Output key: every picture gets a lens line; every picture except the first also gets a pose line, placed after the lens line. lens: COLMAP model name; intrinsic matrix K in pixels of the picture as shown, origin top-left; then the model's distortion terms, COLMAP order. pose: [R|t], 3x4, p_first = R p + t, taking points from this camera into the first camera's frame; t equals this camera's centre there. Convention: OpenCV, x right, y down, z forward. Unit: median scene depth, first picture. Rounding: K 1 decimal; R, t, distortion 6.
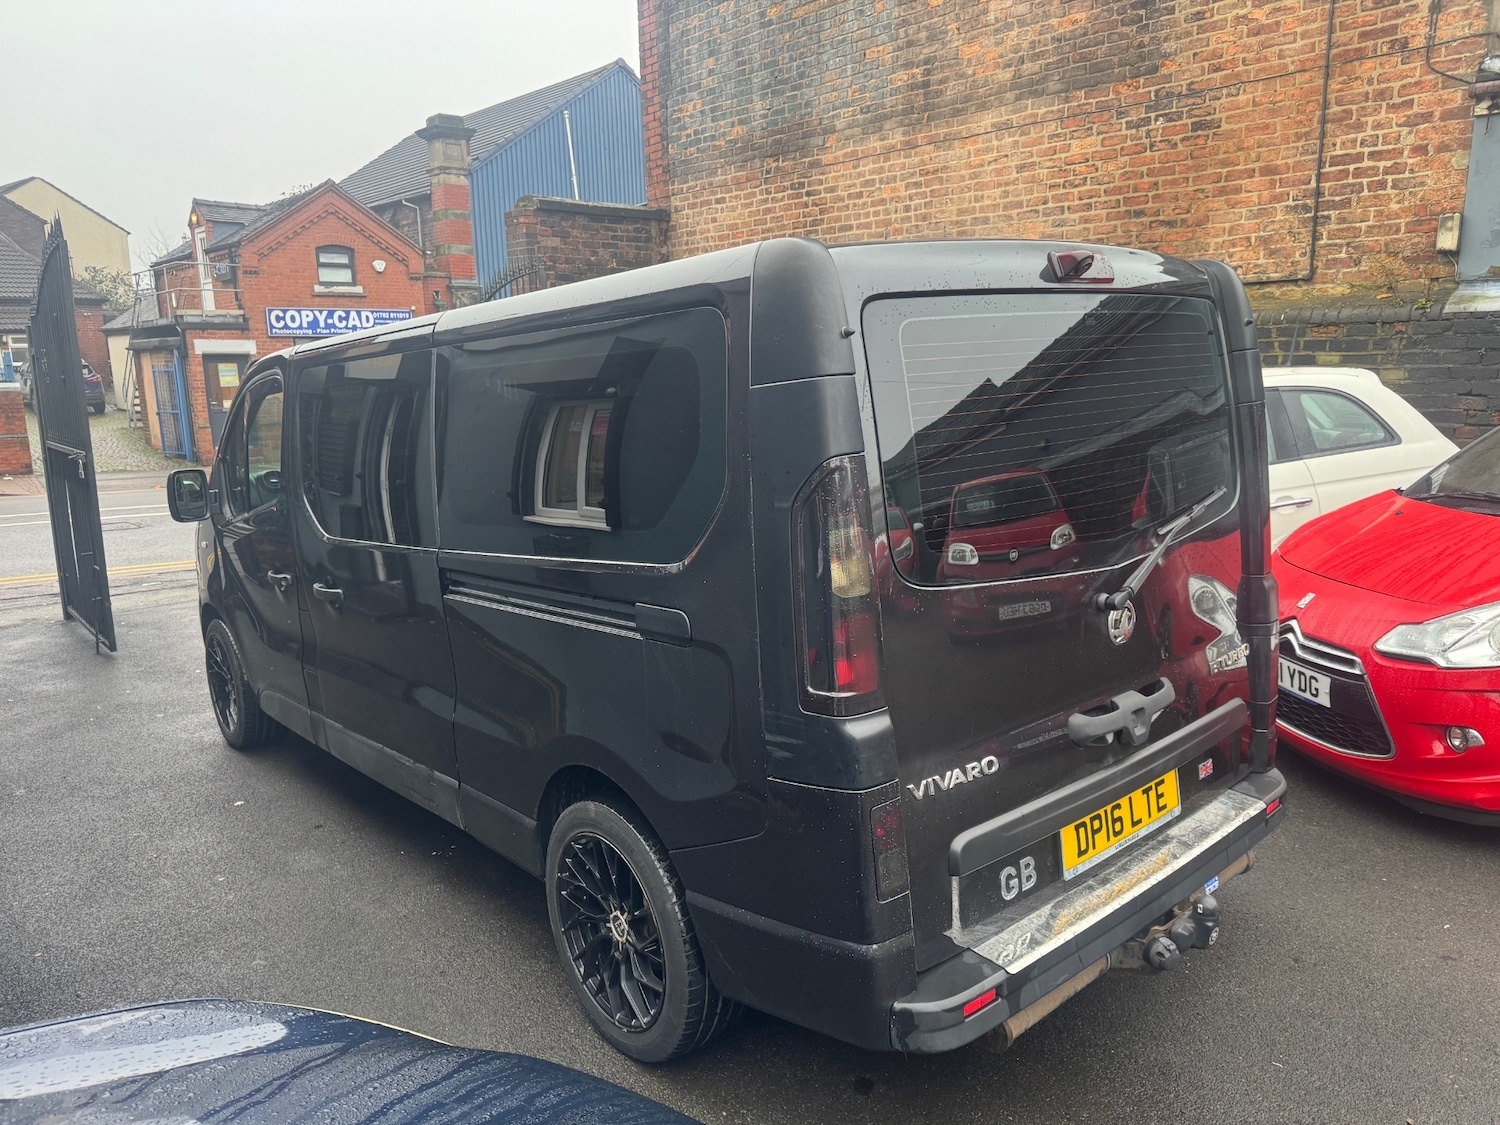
lens RADIAL K [[1087.6, 0, 750.0], [0, 1087.6, 562.5], [0, 0, 1]] dist [-0.002908, 0.001927]
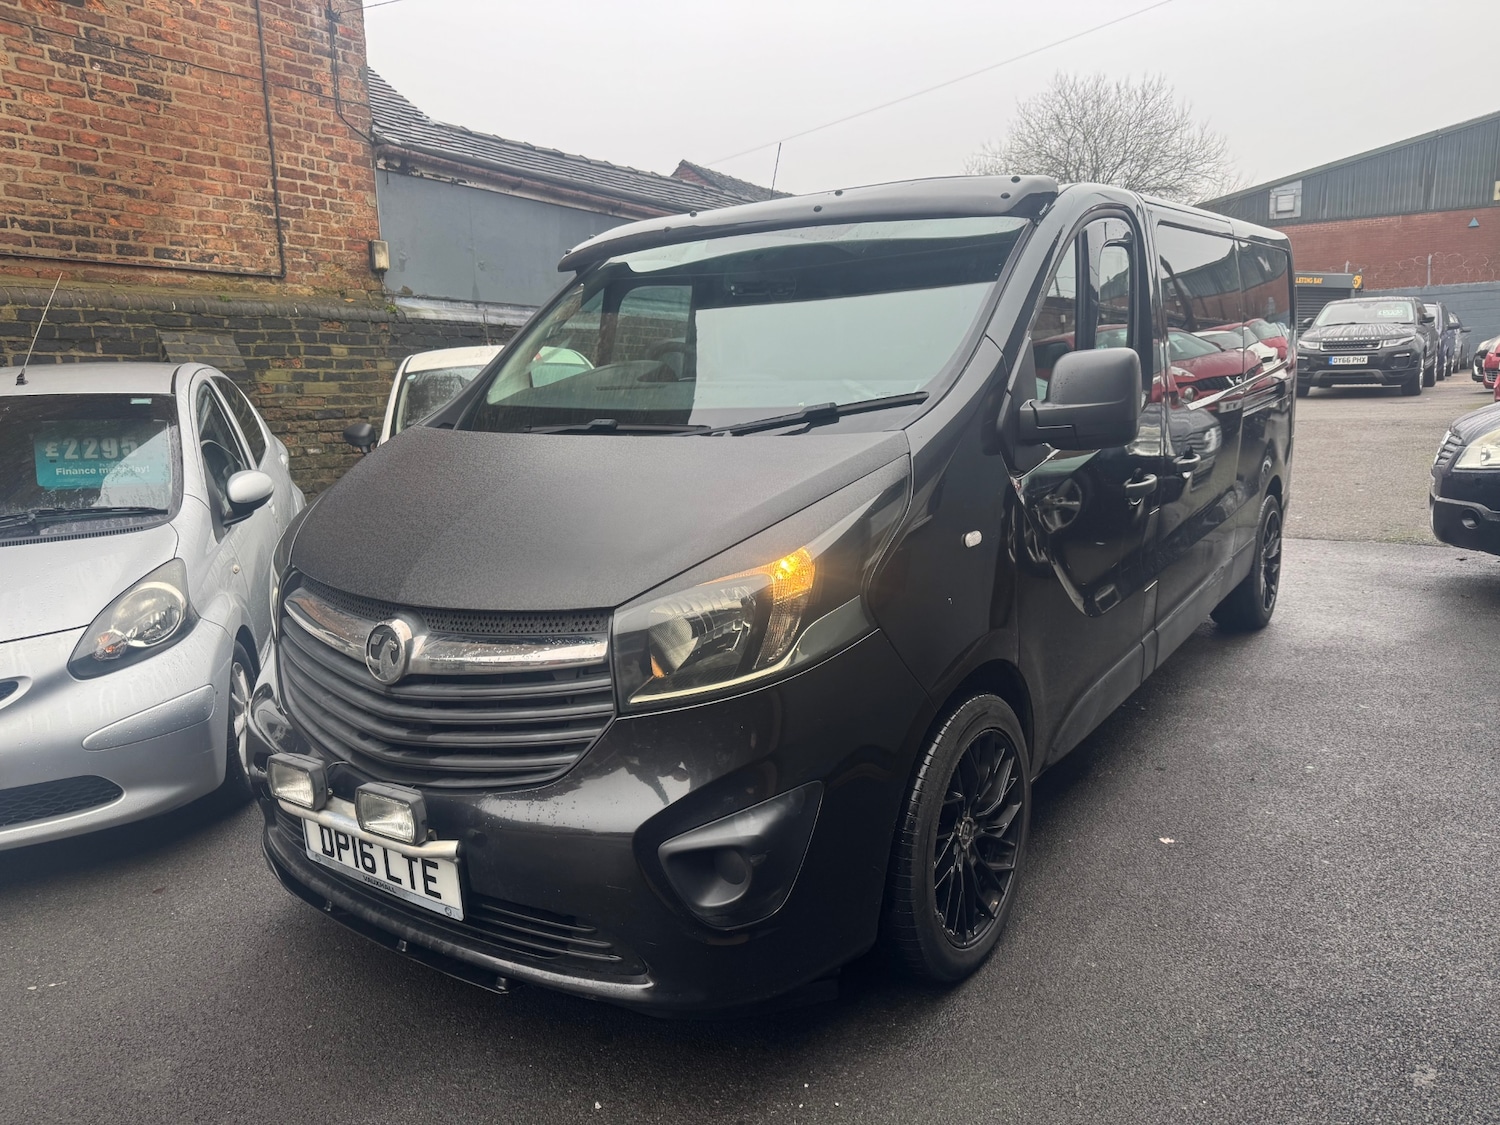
lens RADIAL K [[1093.2, 0, 750.0], [0, 1093.2, 562.5], [0, 0, 1]] dist [0.000176, -0.001851]
pose [[-0.242872, -0.118499, 0.962793, -0.666989], [0.212332, 0.961949, 0.171958, -0.077403], [-0.946535, 0.246196, -0.208469, 0.854564]]
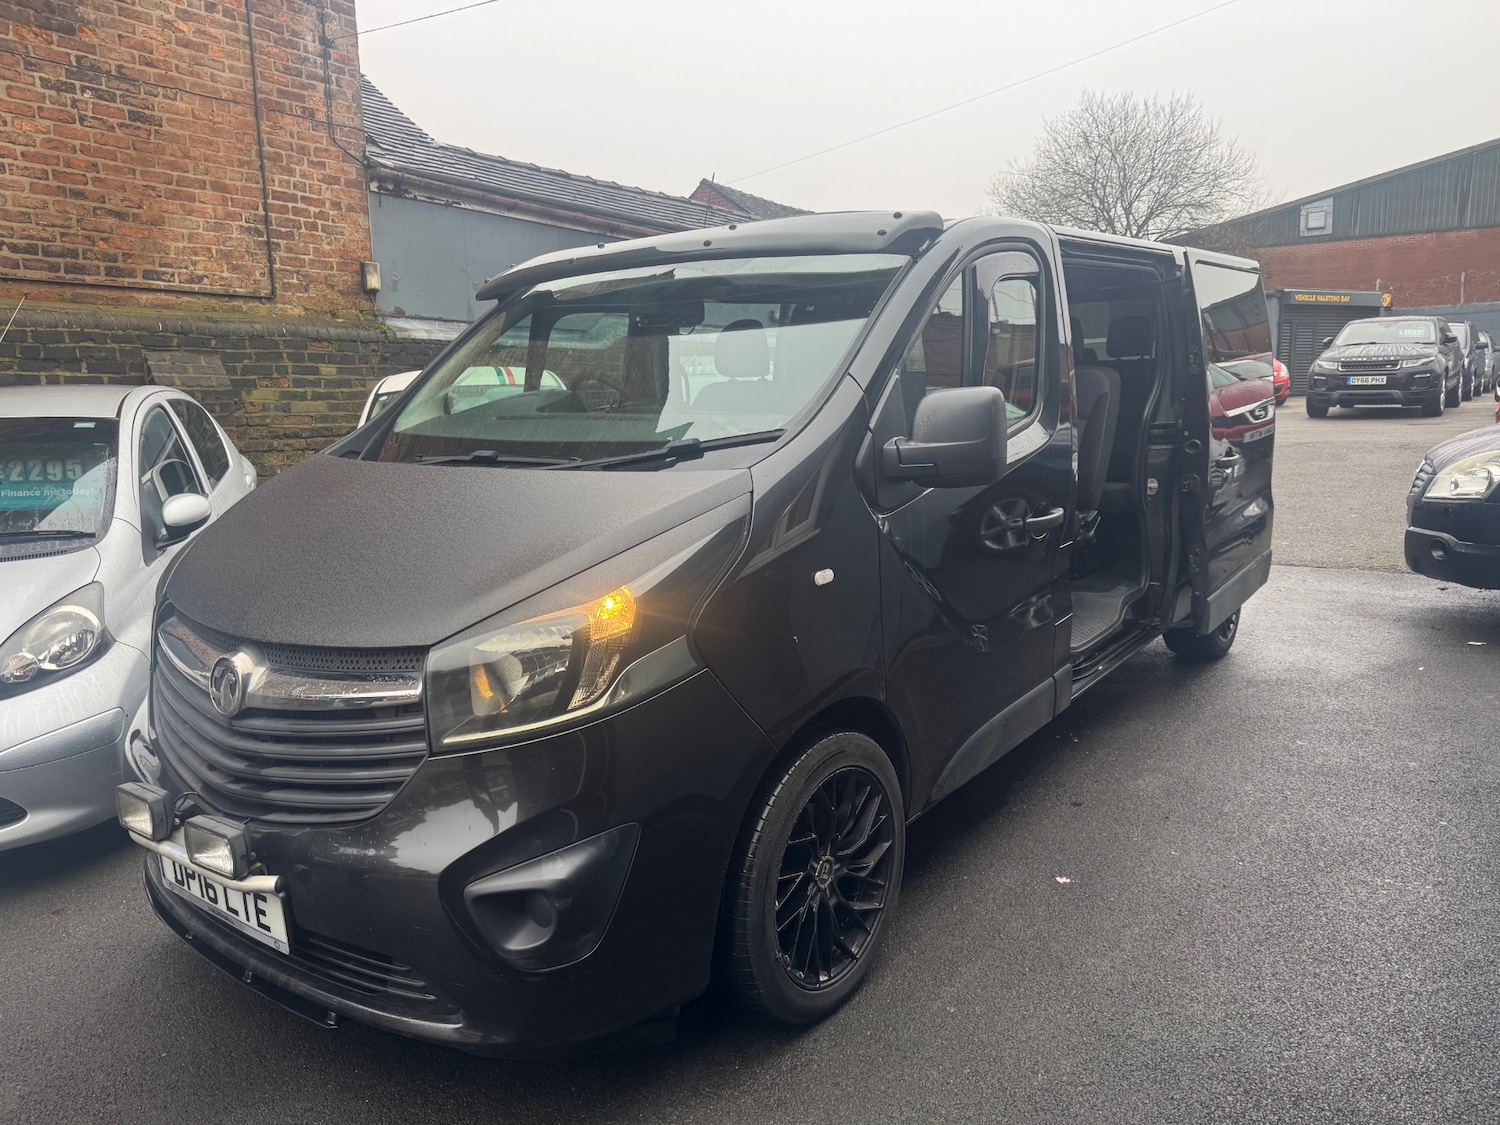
lens RADIAL K [[1090.4, 0, 750.0], [0, 1090.4, 562.5], [0, 0, 1]] dist [0.005946, -0.005083]
pose [[-0.211048, -0.108415, 0.971445, -0.677579], [0.208024, 0.966082, 0.153010, -0.072210], [-0.955084, 0.234377, -0.181336, 0.800443]]
